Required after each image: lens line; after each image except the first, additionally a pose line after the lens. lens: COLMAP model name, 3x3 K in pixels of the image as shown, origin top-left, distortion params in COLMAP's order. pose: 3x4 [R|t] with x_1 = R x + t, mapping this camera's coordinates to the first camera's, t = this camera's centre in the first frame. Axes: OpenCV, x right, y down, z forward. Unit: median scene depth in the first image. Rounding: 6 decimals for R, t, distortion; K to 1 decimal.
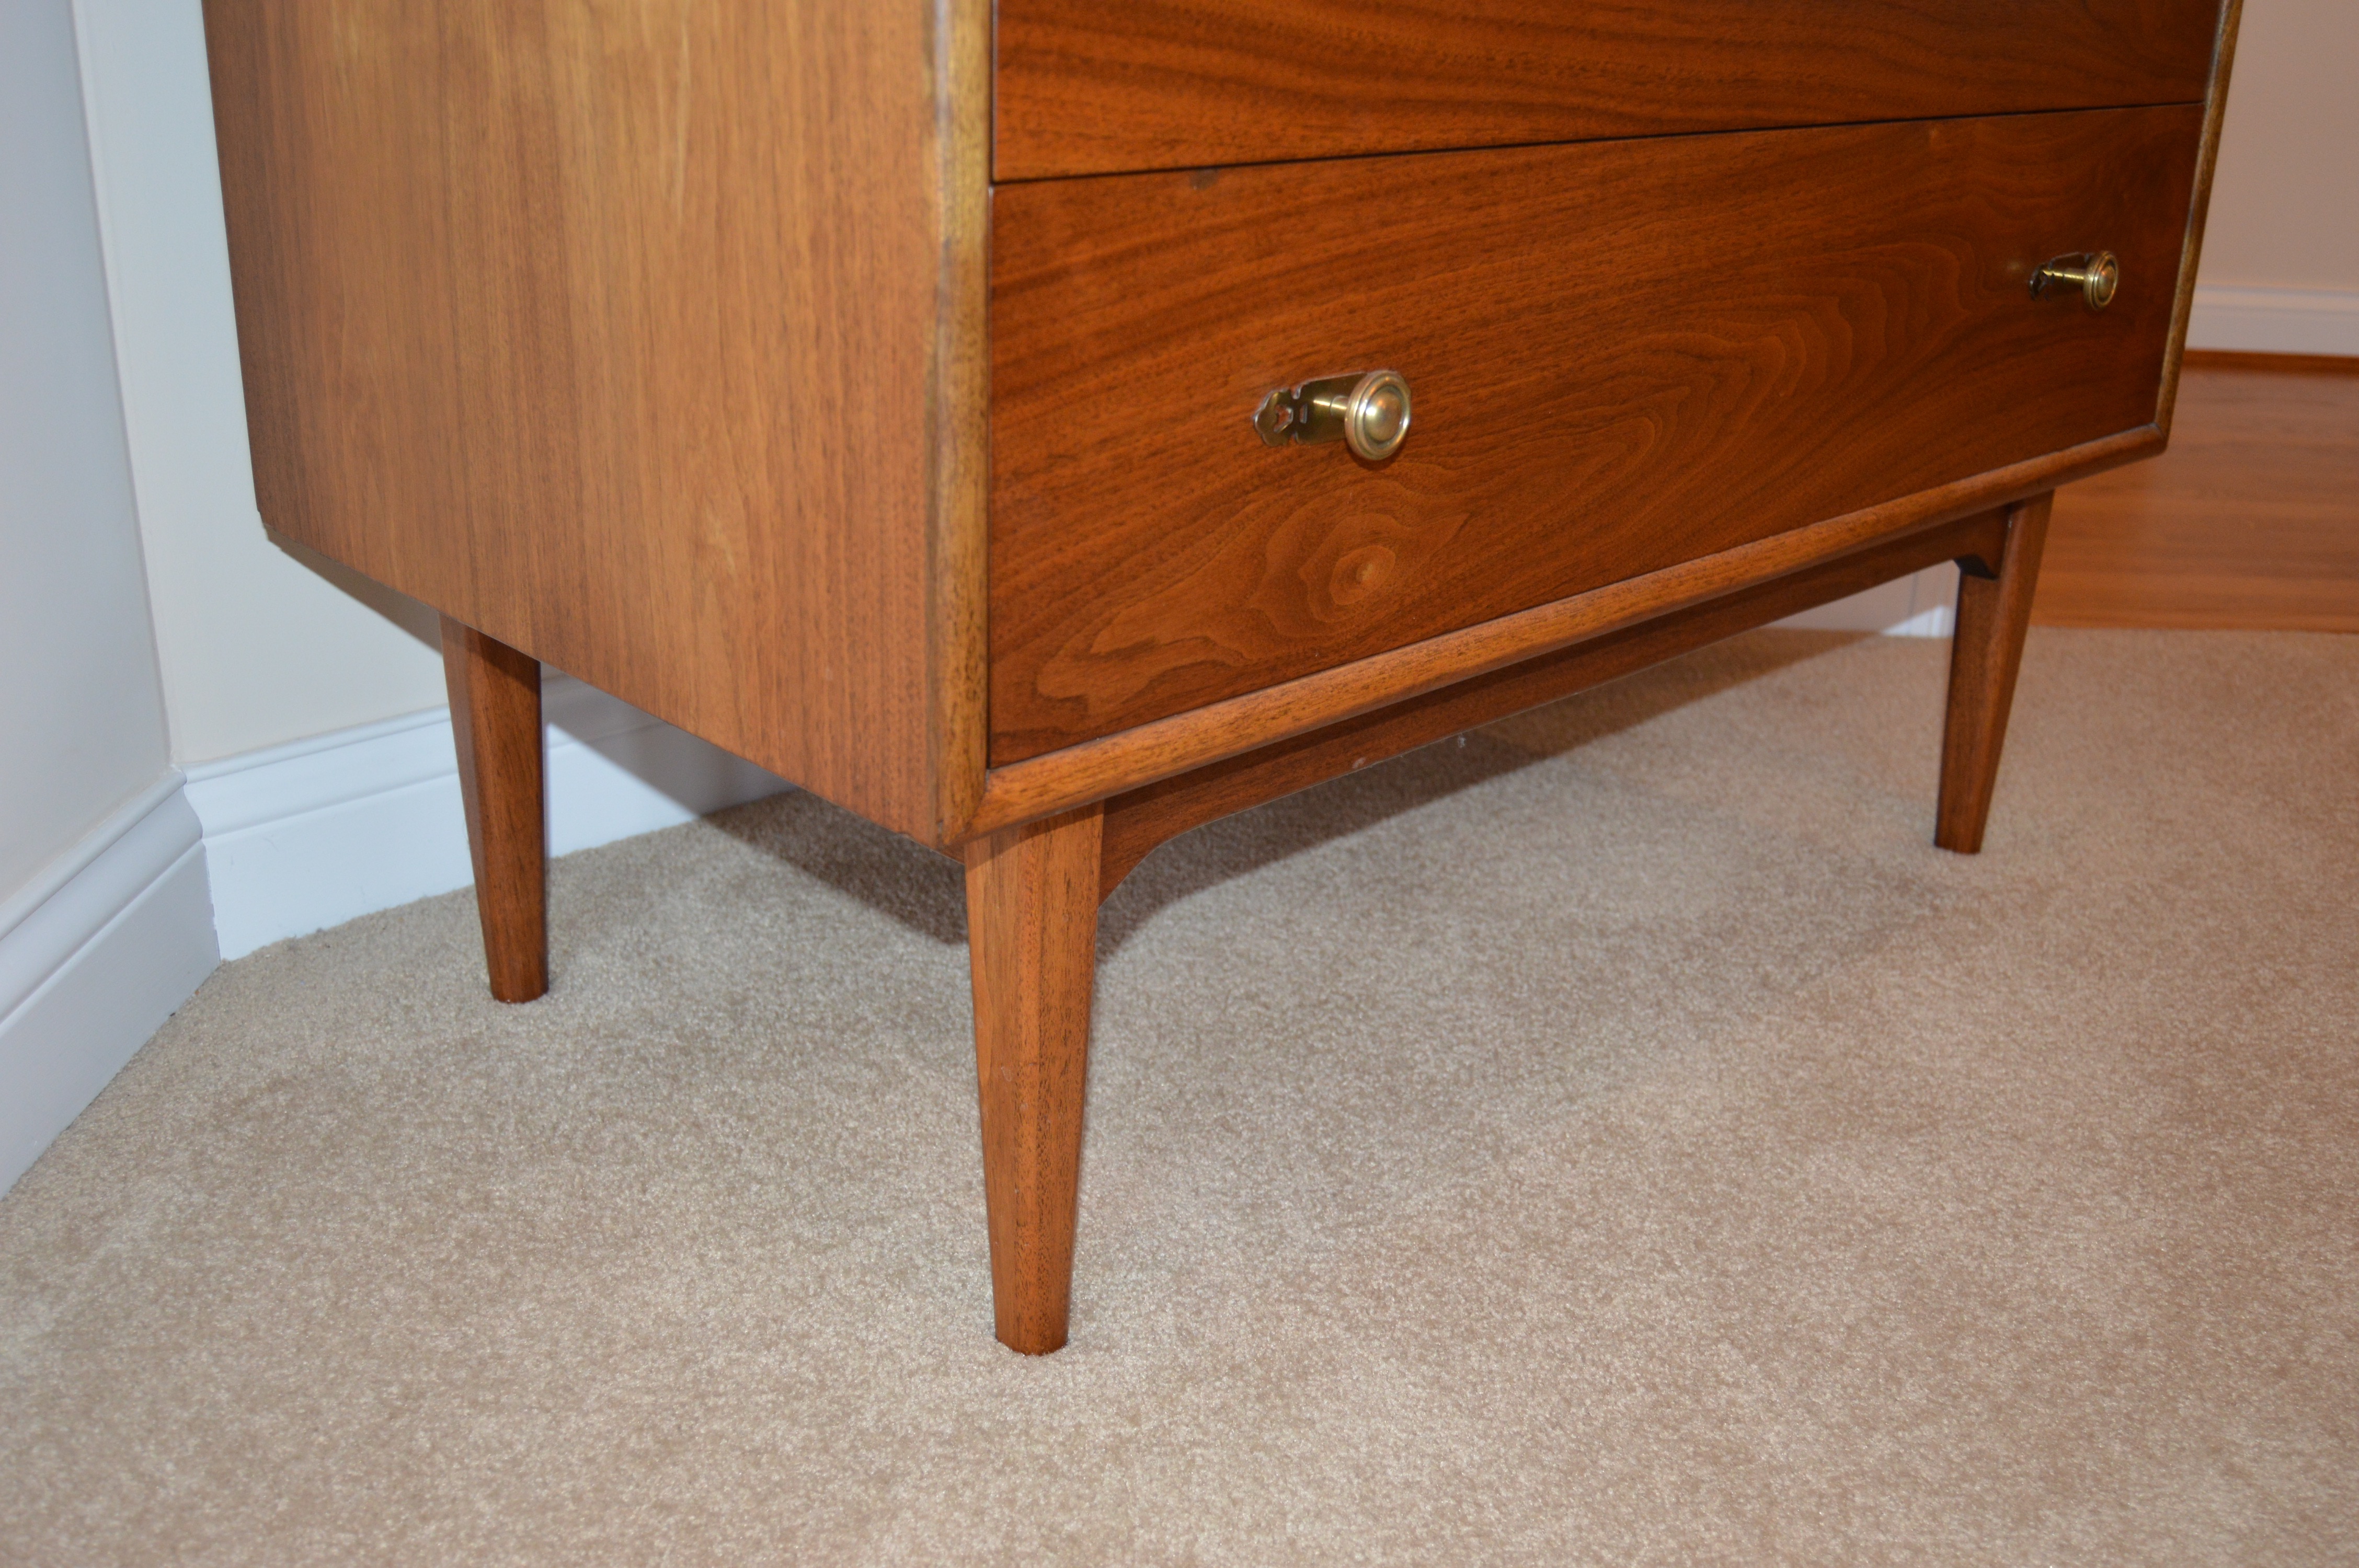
lens RADIAL K [[2306.3, 0, 1178.4], [0, 2306.3, 780.5], [0, 0, 1]] dist [-0.117299, 0.000000]
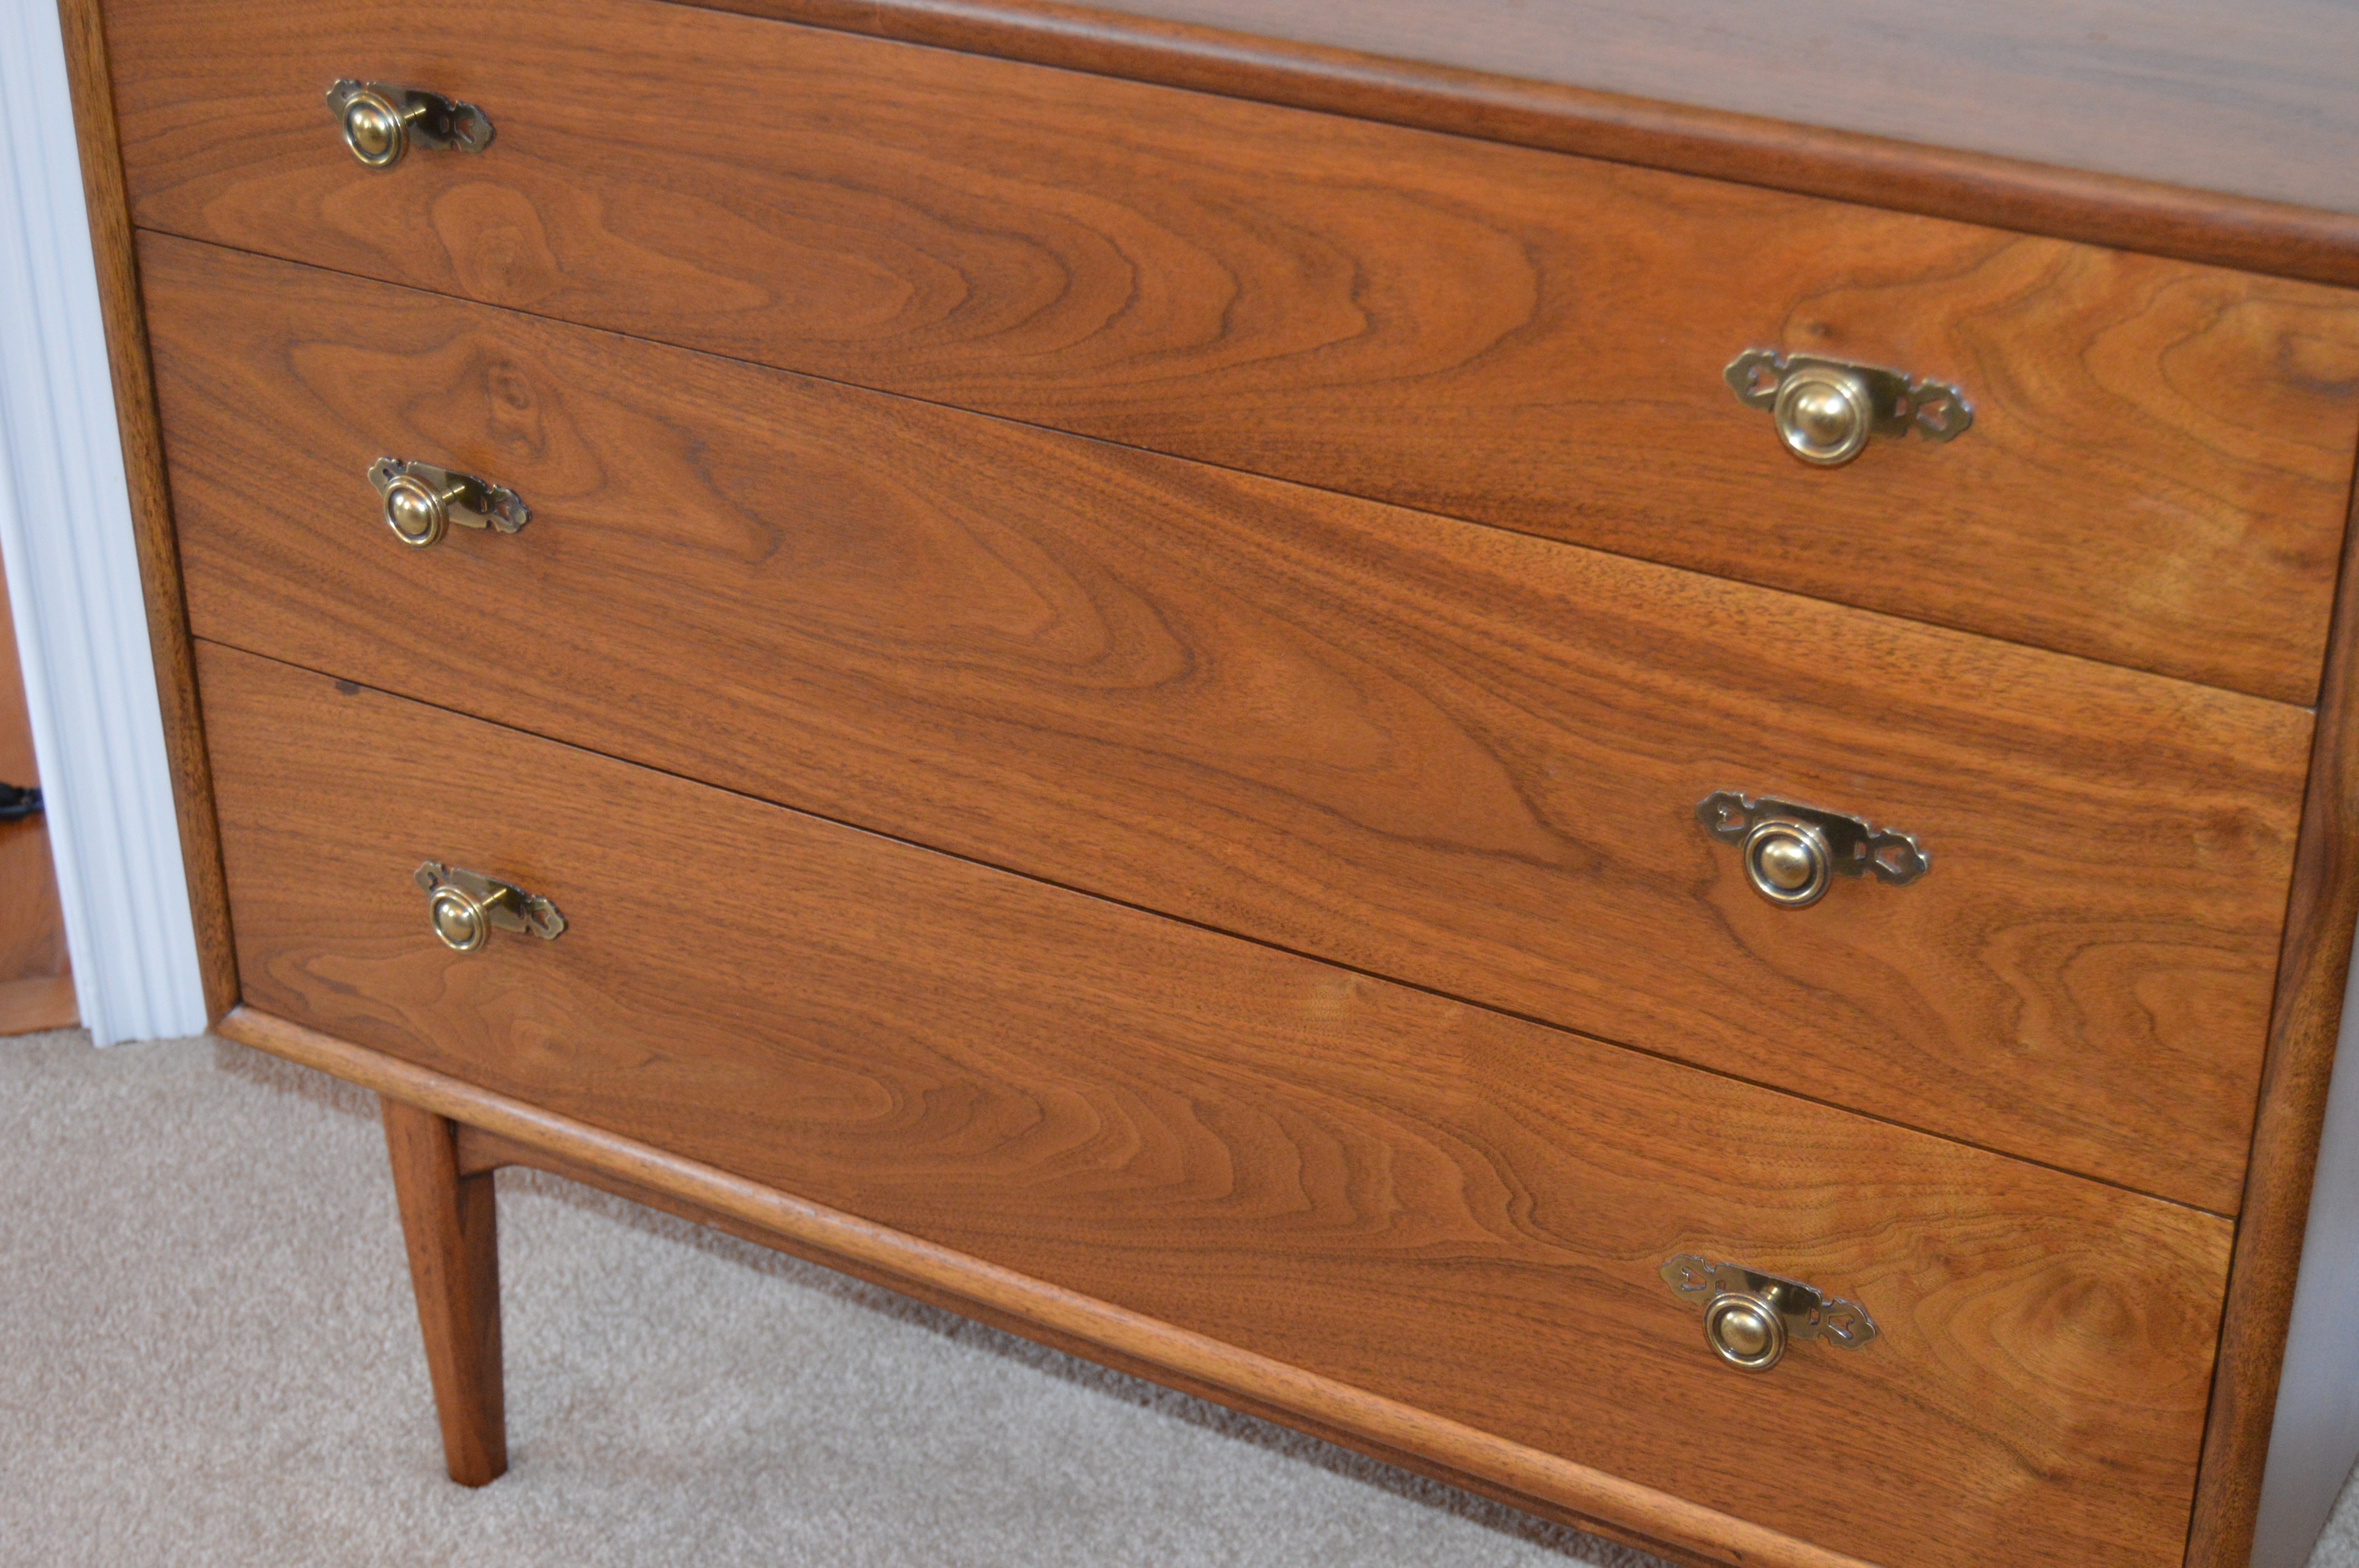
lens RADIAL K [[3748.3, 0, 1181.5], [0, 3748.3, 783.4], [0, 0, 1]] dist [-0.050609, 0.000000]
pose [[0.251690, 0.426922, -0.868556, 1.796940], [-0.323035, 0.883038, 0.340431, -0.981462], [0.912305, 0.194891, 0.360162, 0.612388]]
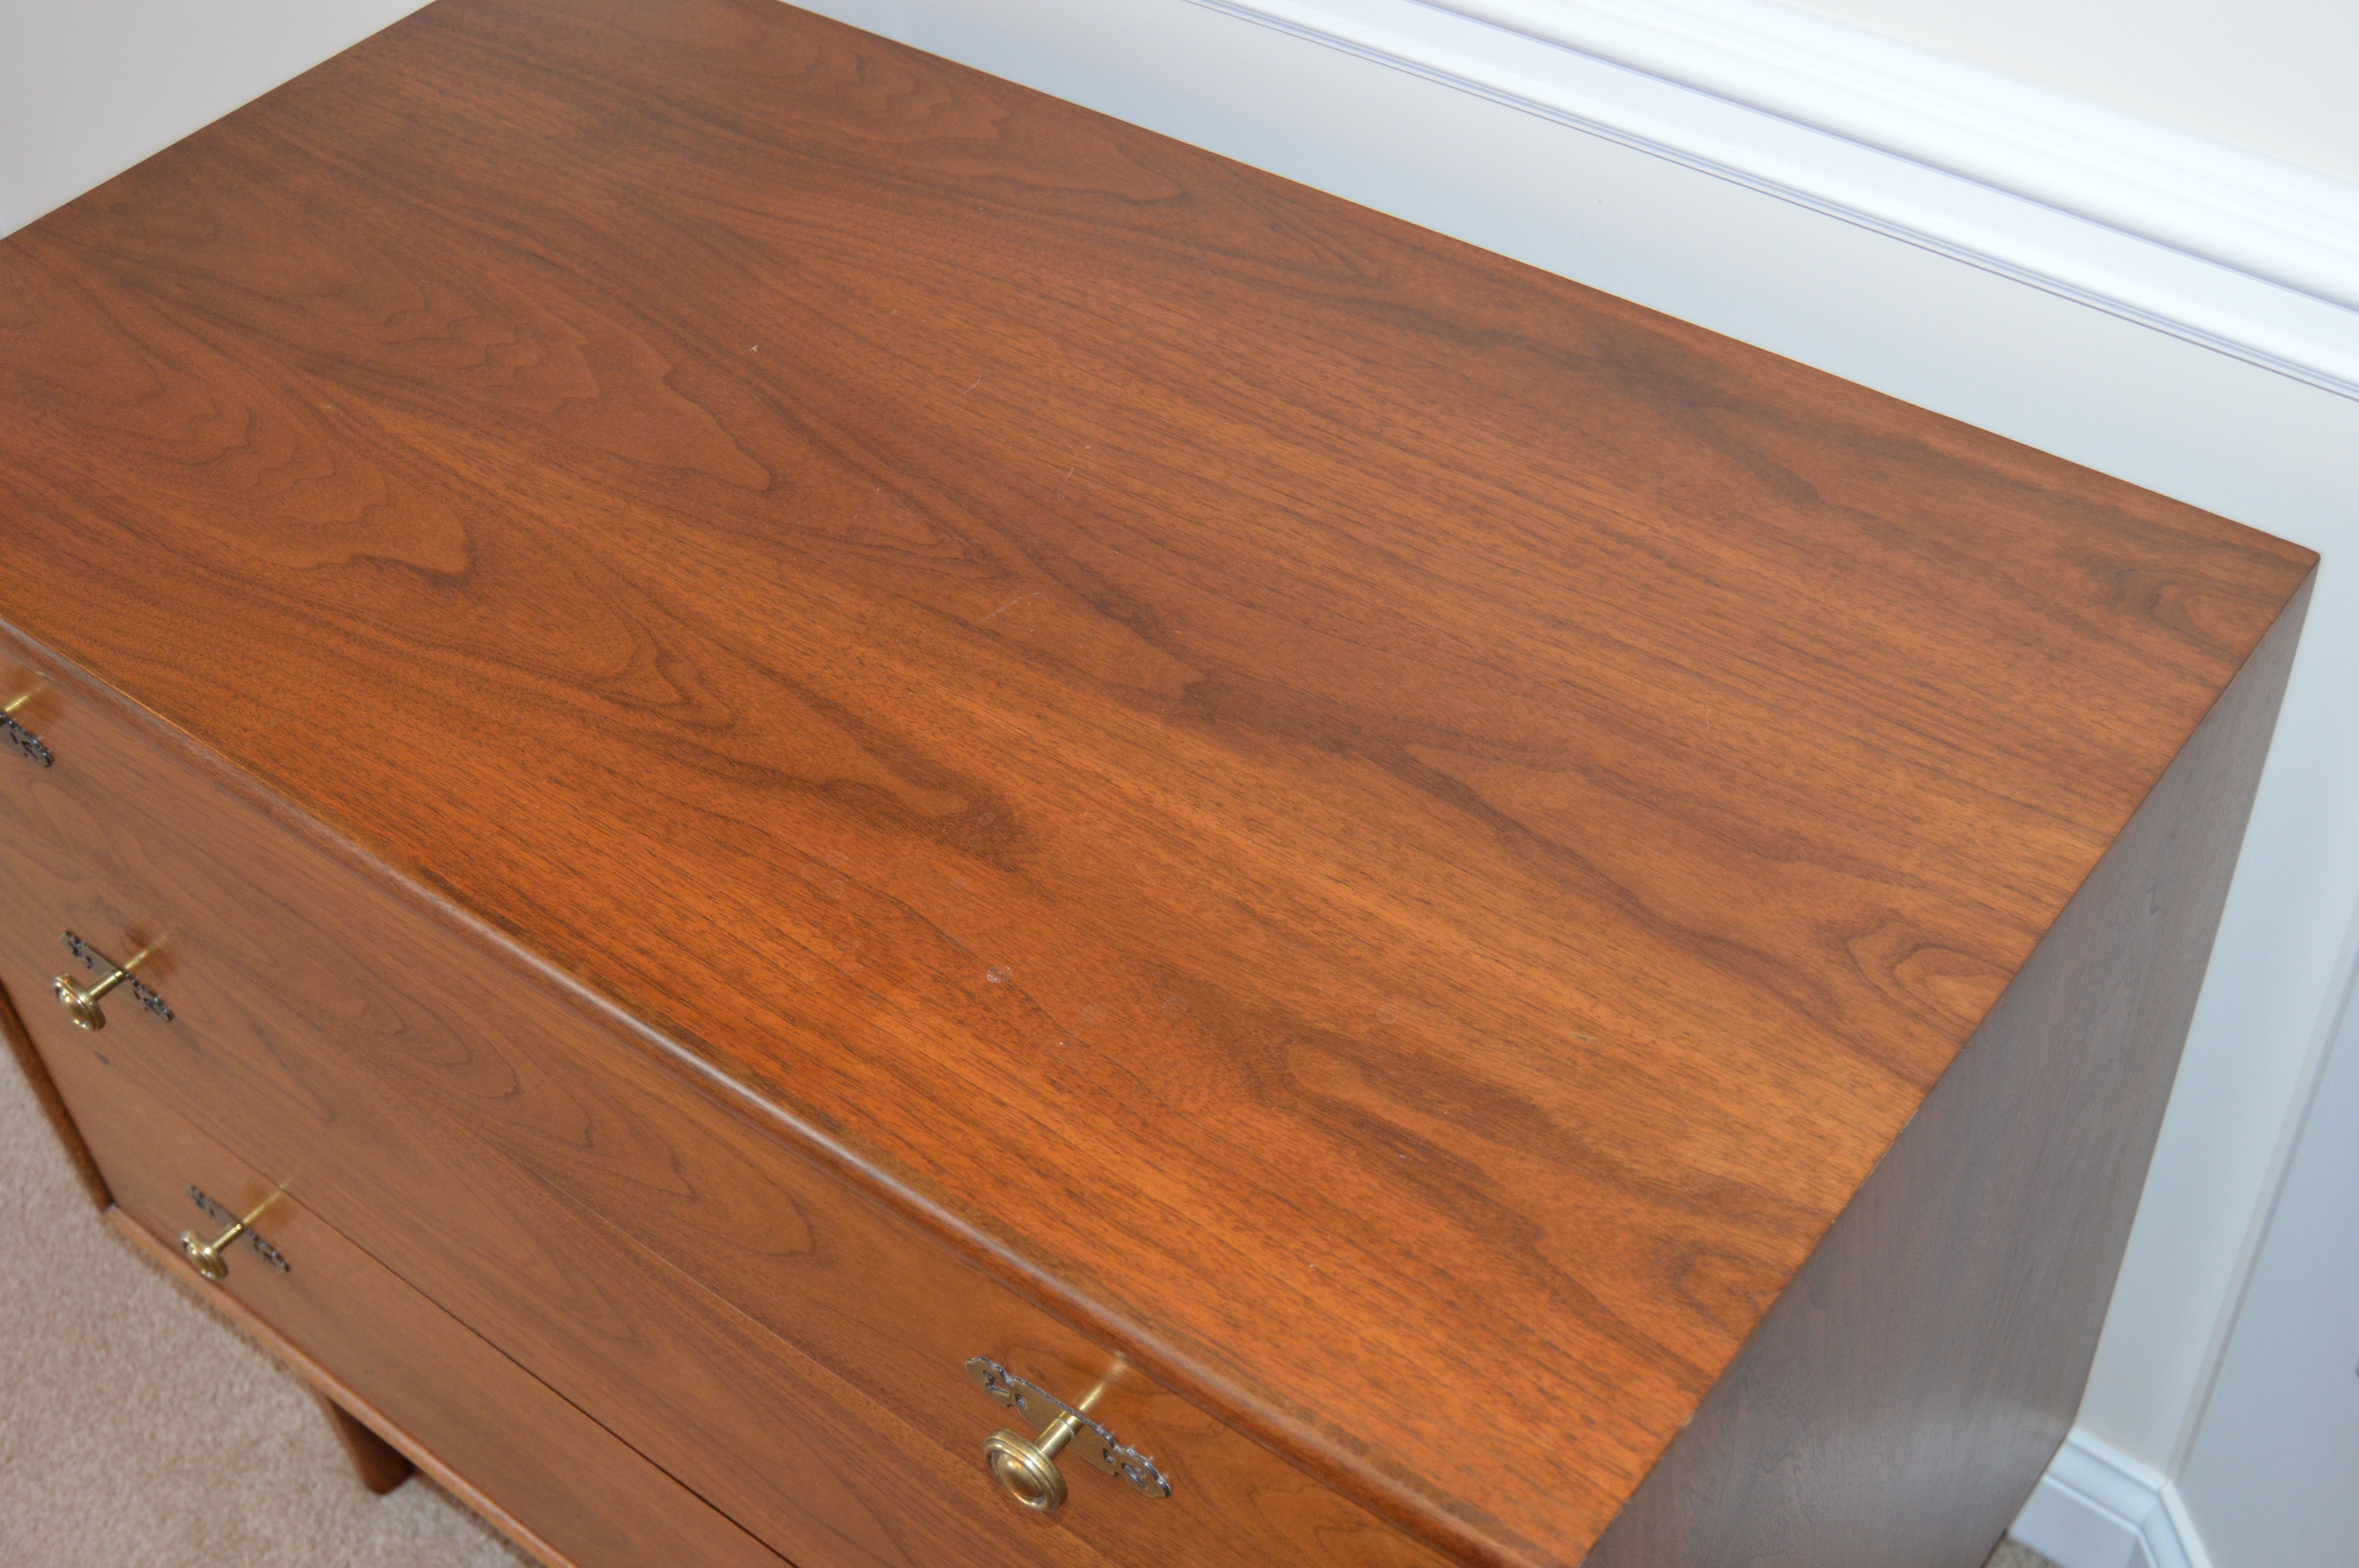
lens RADIAL K [[2789.1, 0, 1182.1], [0, 2789.1, 779.8], [0, 0, 1]] dist [-0.068902, 0.000000]
pose [[0.121178, 0.653053, -0.747554, 1.205937], [-0.284515, 0.744356, 0.604140, -1.531272], [0.950982, 0.139482, 0.276003, 1.035882]]
